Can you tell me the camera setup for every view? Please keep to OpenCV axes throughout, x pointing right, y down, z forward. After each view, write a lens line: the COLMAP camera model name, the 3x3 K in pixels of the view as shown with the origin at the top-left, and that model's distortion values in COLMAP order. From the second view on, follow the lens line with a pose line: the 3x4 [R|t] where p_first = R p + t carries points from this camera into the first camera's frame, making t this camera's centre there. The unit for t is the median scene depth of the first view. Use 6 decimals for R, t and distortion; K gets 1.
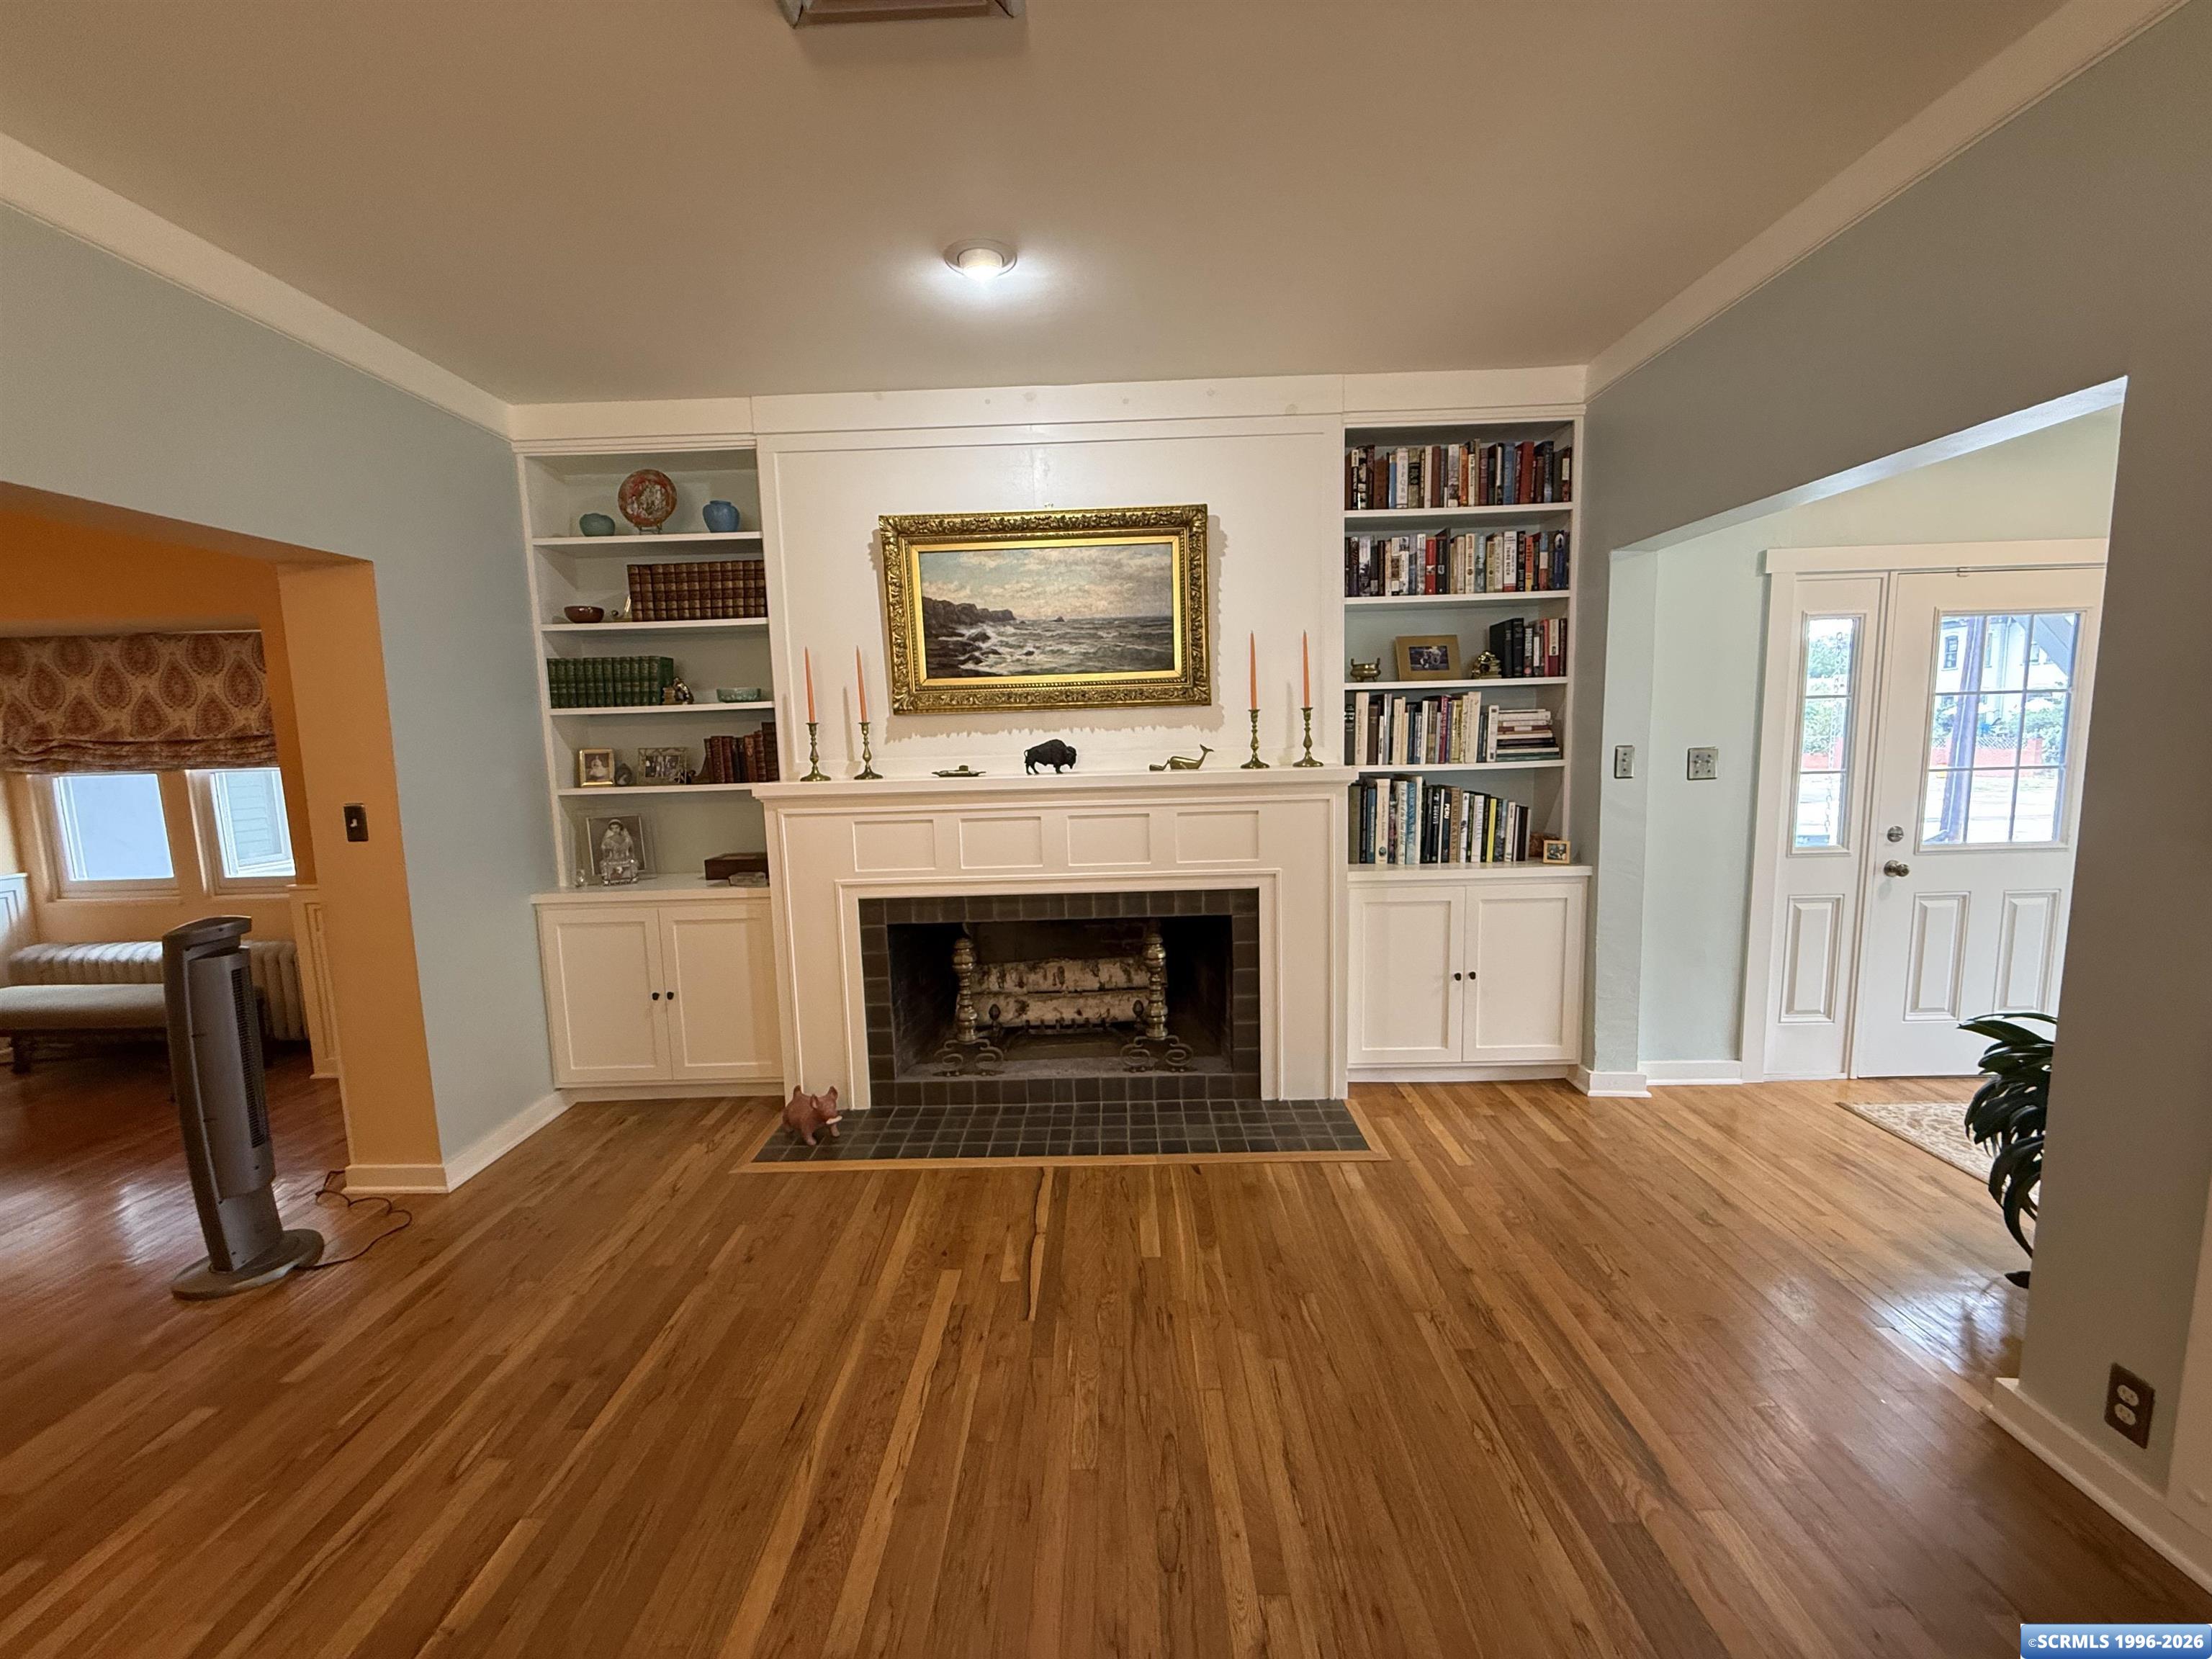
lens RADIAL K [[885.5, 0, 1105.7], [0, 885.5, 832.1], [0, 0, 1]] dist [-0.000992, 0.000234]
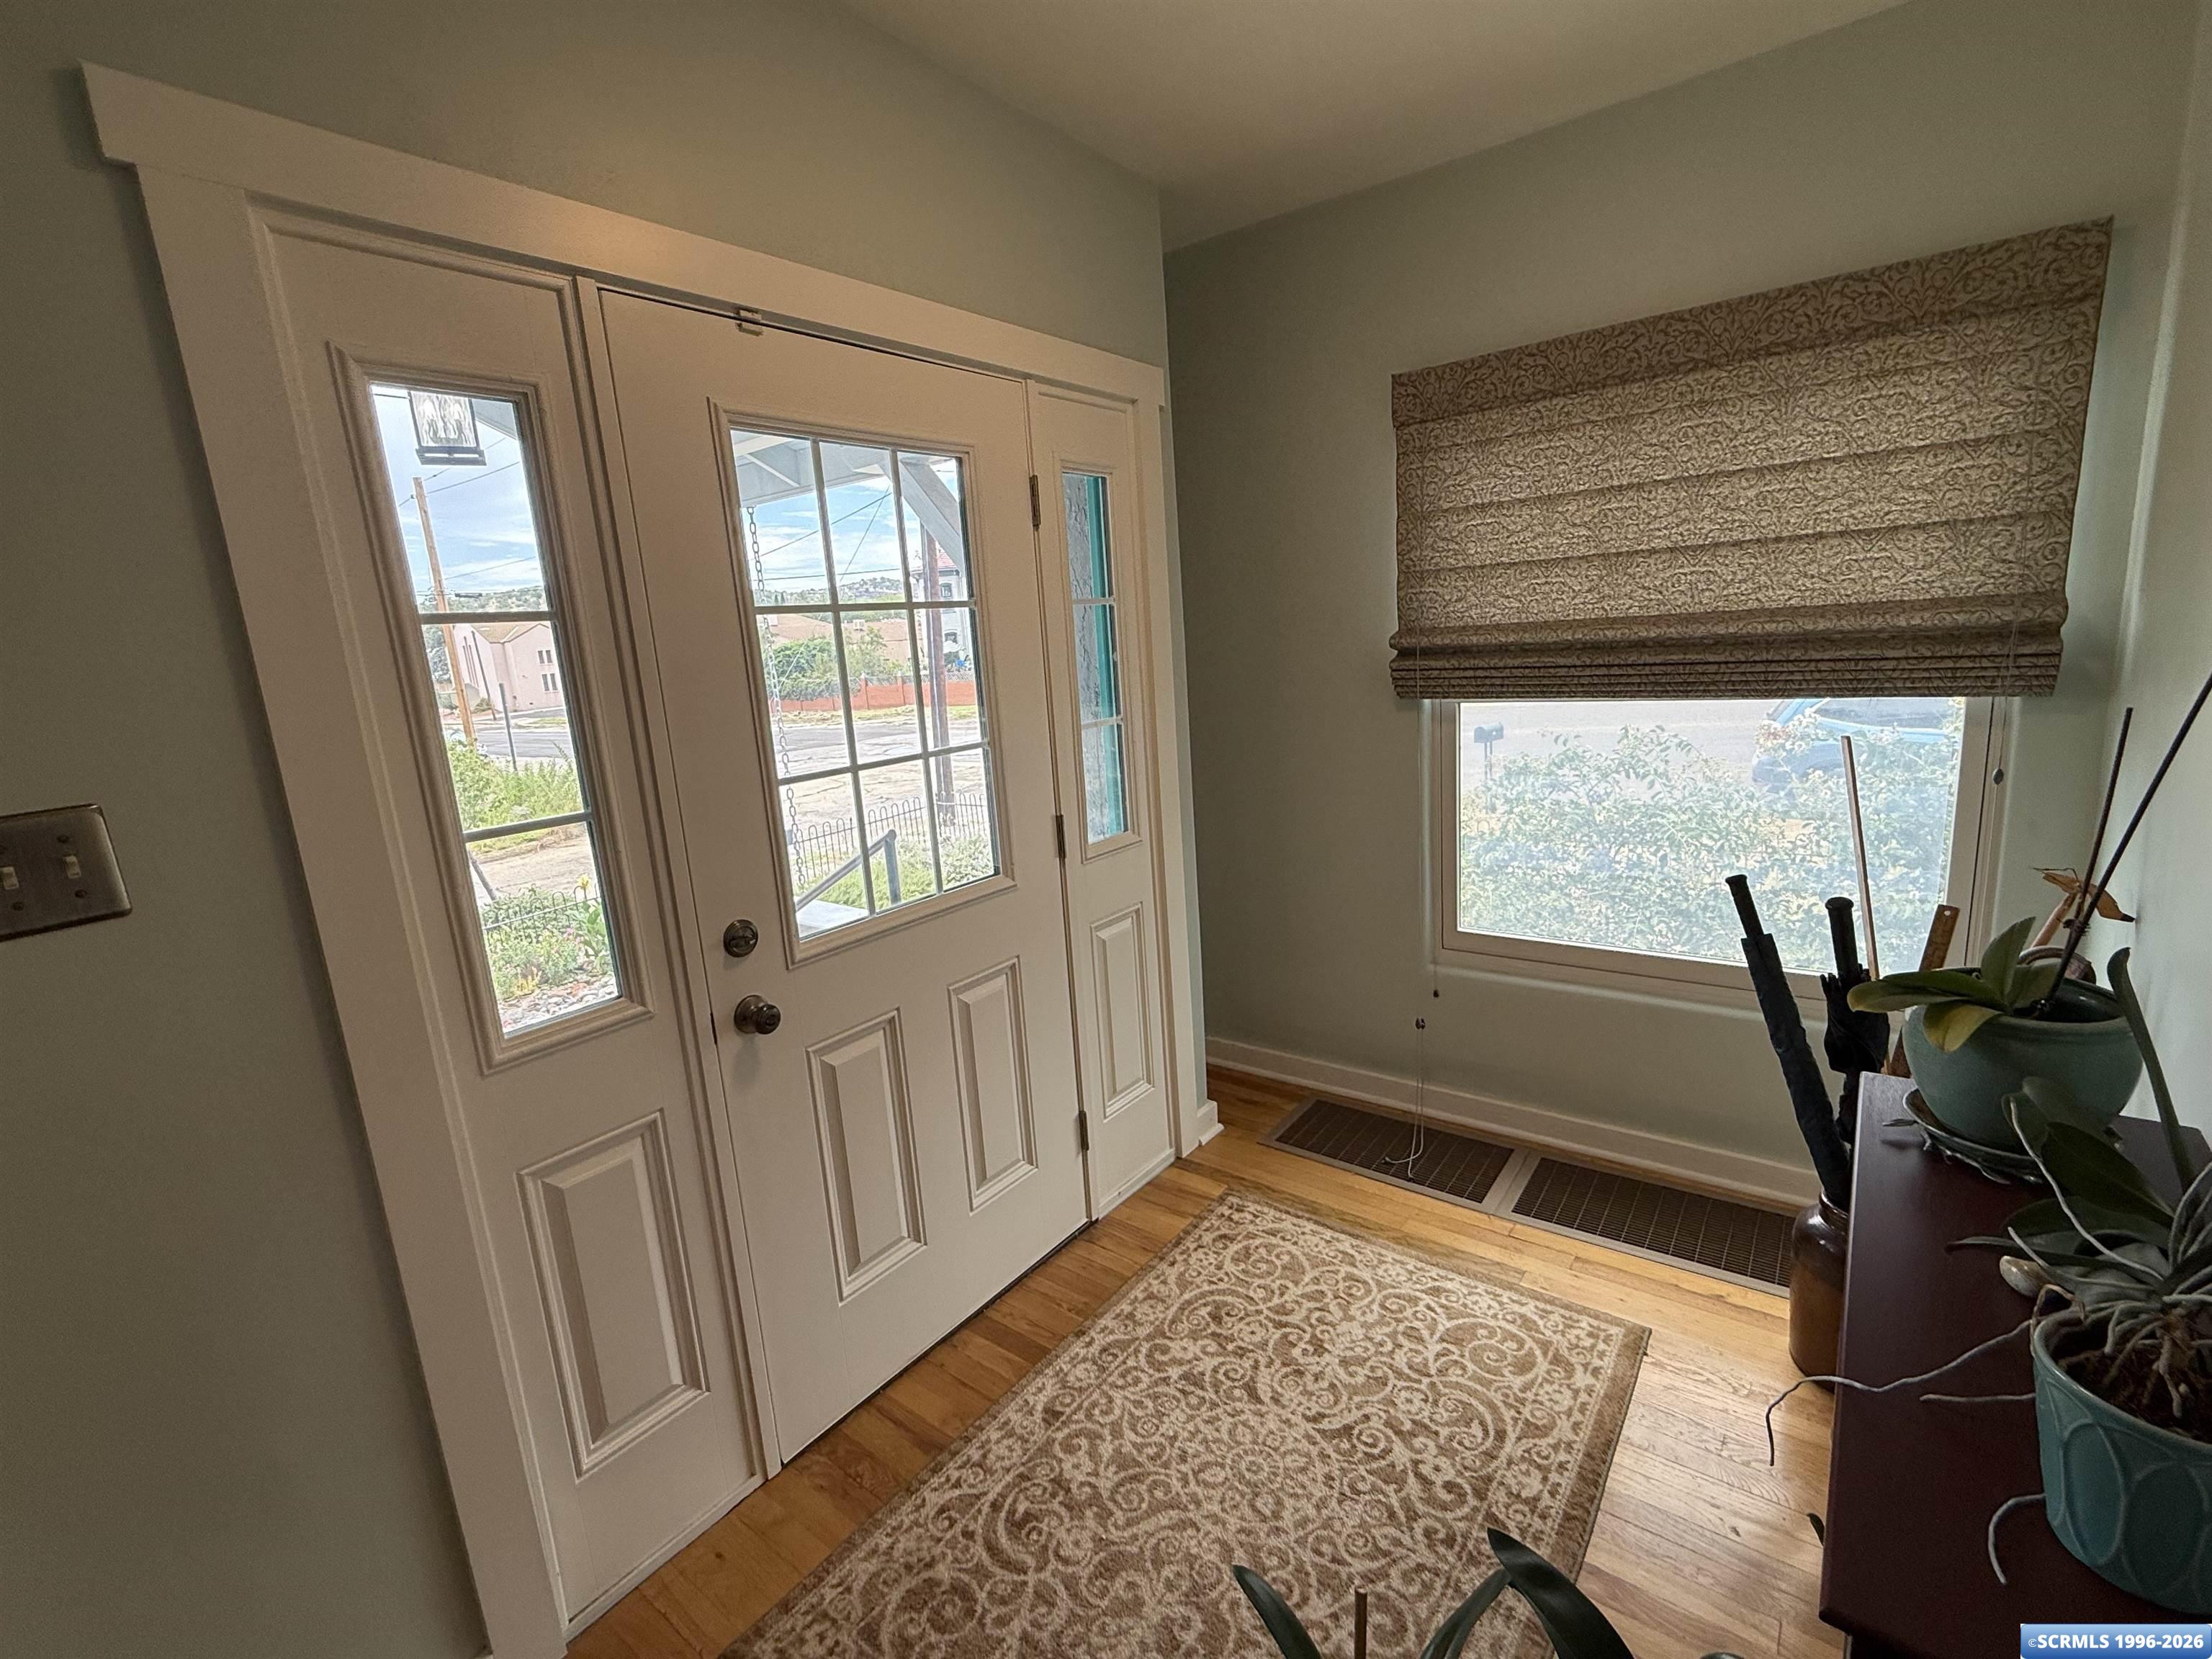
lens RADIAL K [[980.2, 0, 1103.8], [0, 980.2, 836.9], [0, 0, 1]] dist [0.000234, -0.000654]
pose [[0.604389, -0.177184, 0.776737, 0.629515], [0.148091, 0.982949, 0.108993, -0.071554], [-0.782805, 0.049153, 0.620323, 0.555452]]
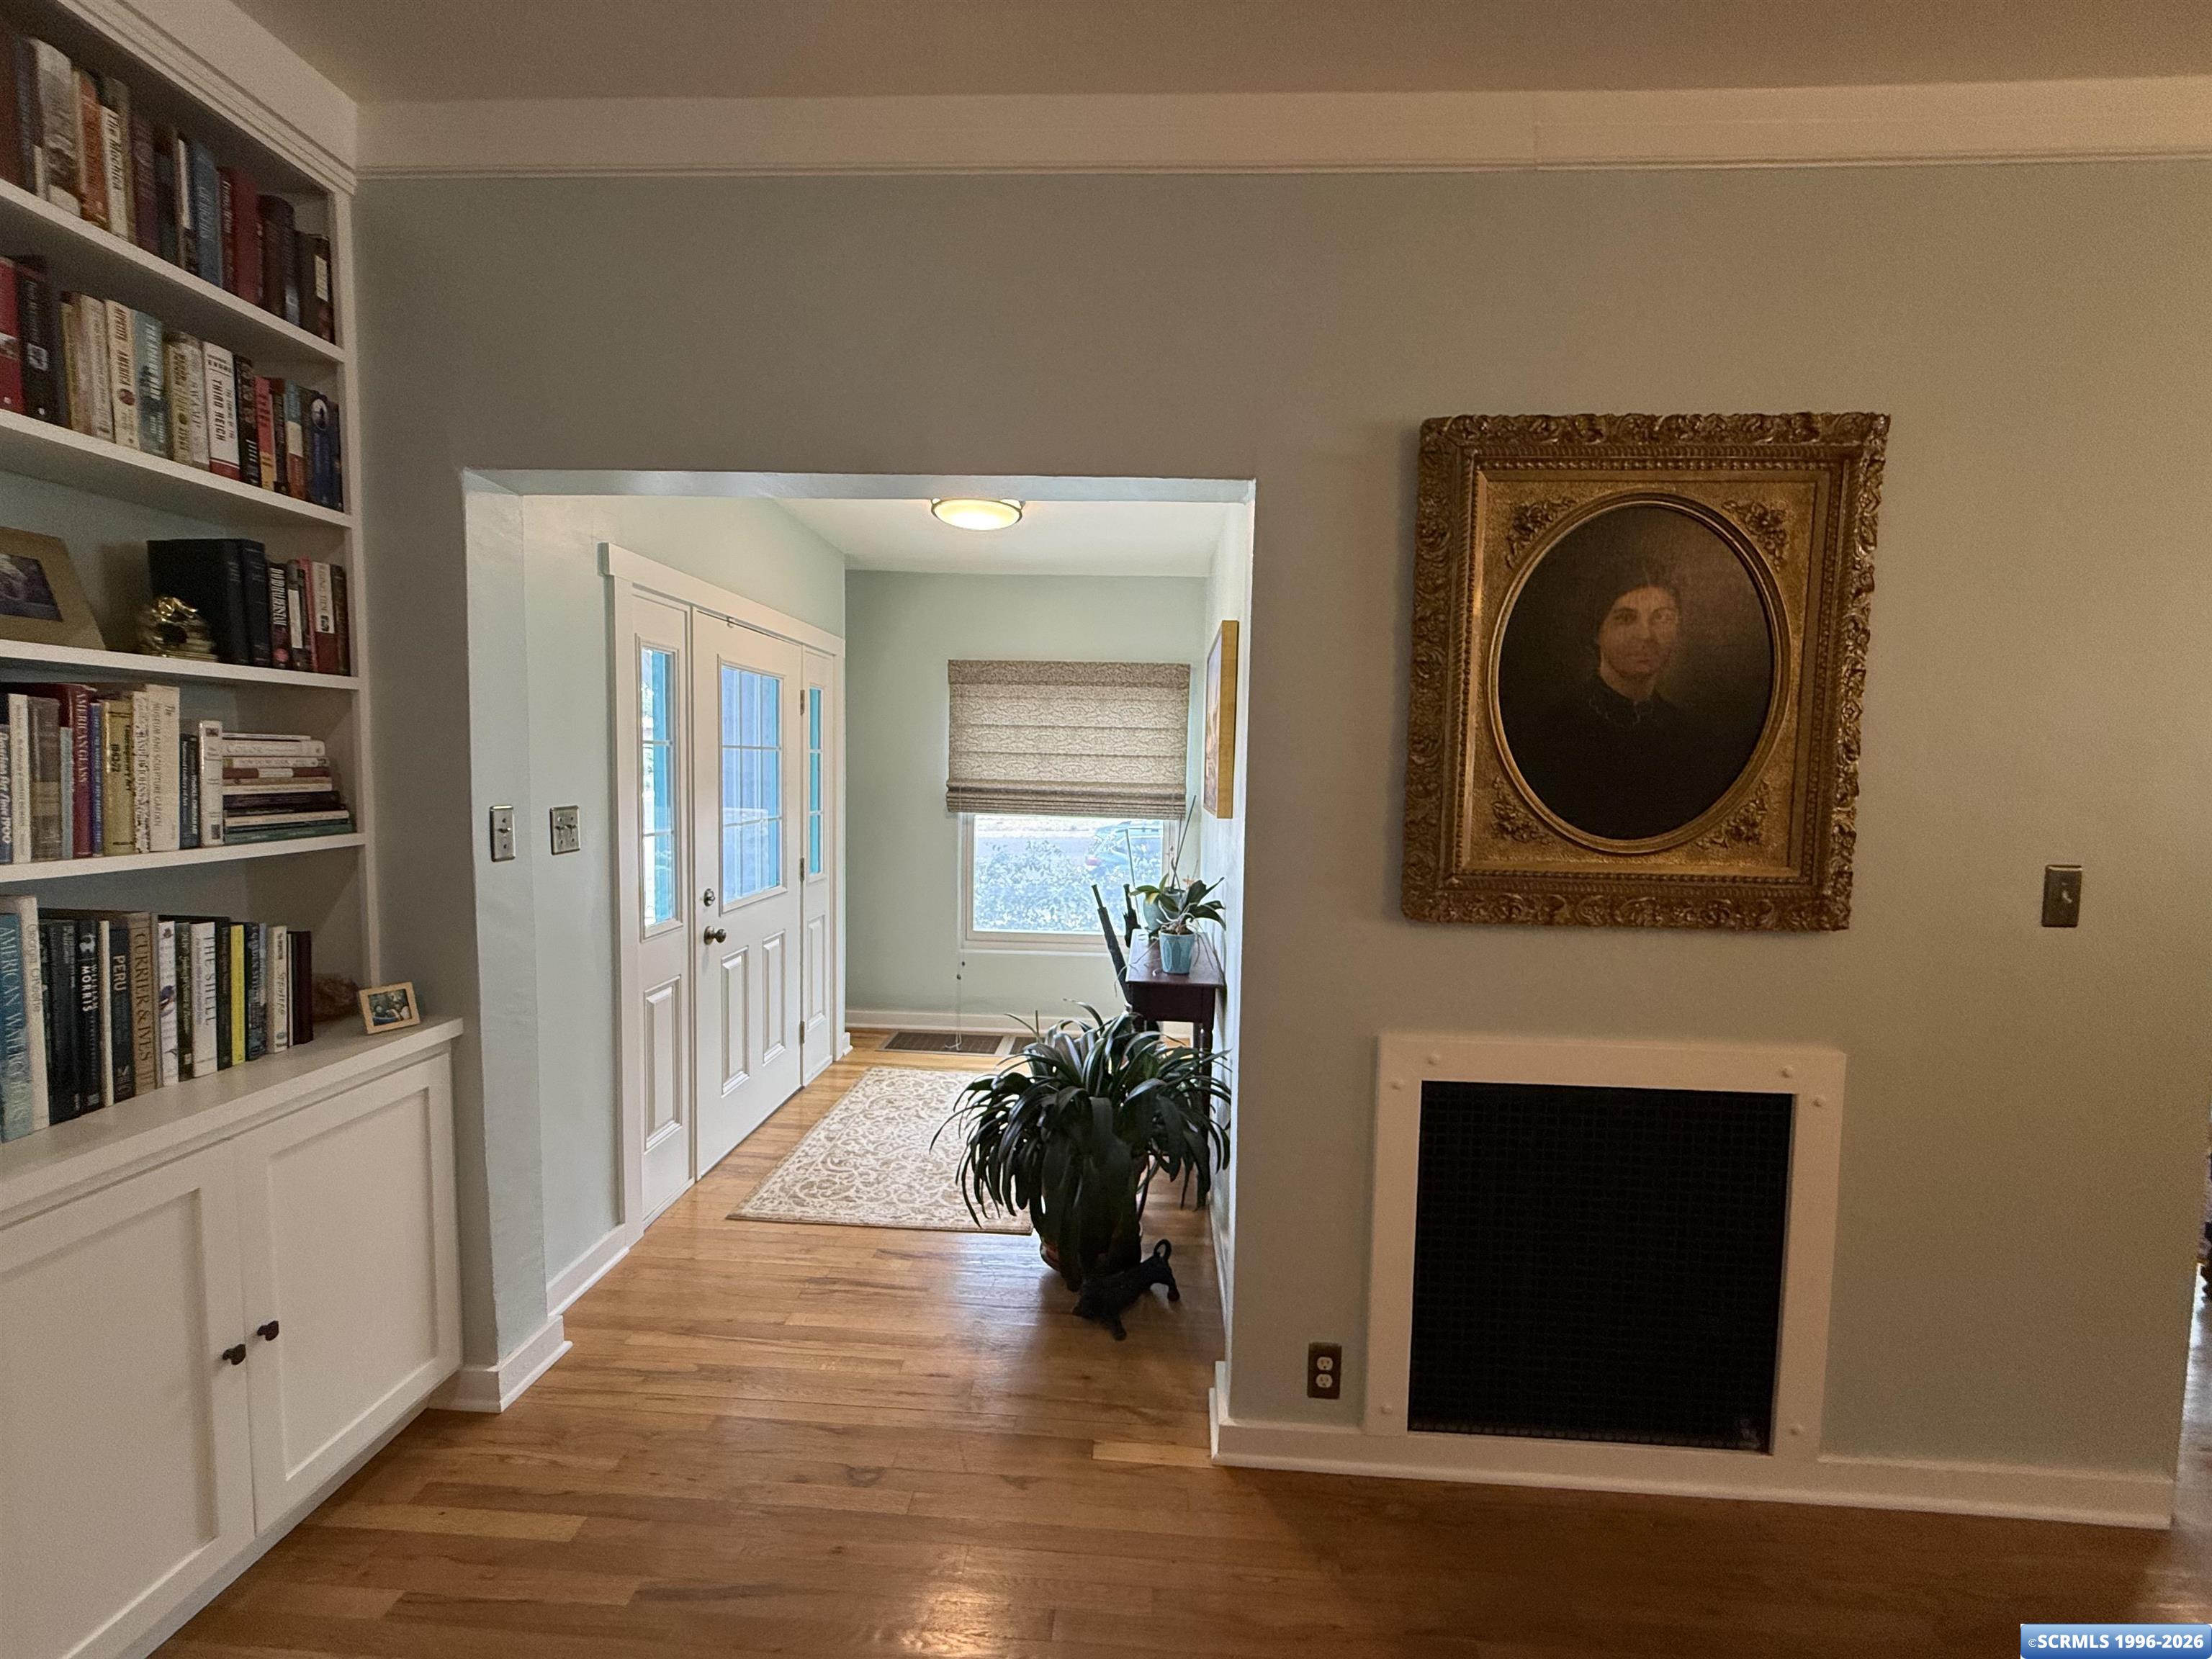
lens RADIAL K [[885.5, 0, 1104.6], [0, 885.5, 833.1], [0, 0, 1]] dist [-0.000992, 0.000234]
pose [[0.040310, -0.047606, 0.998053, 0.004098], [0.093172, 0.994691, 0.043682, -0.064509], [-0.994834, 0.091230, 0.044531, 0.541727]]
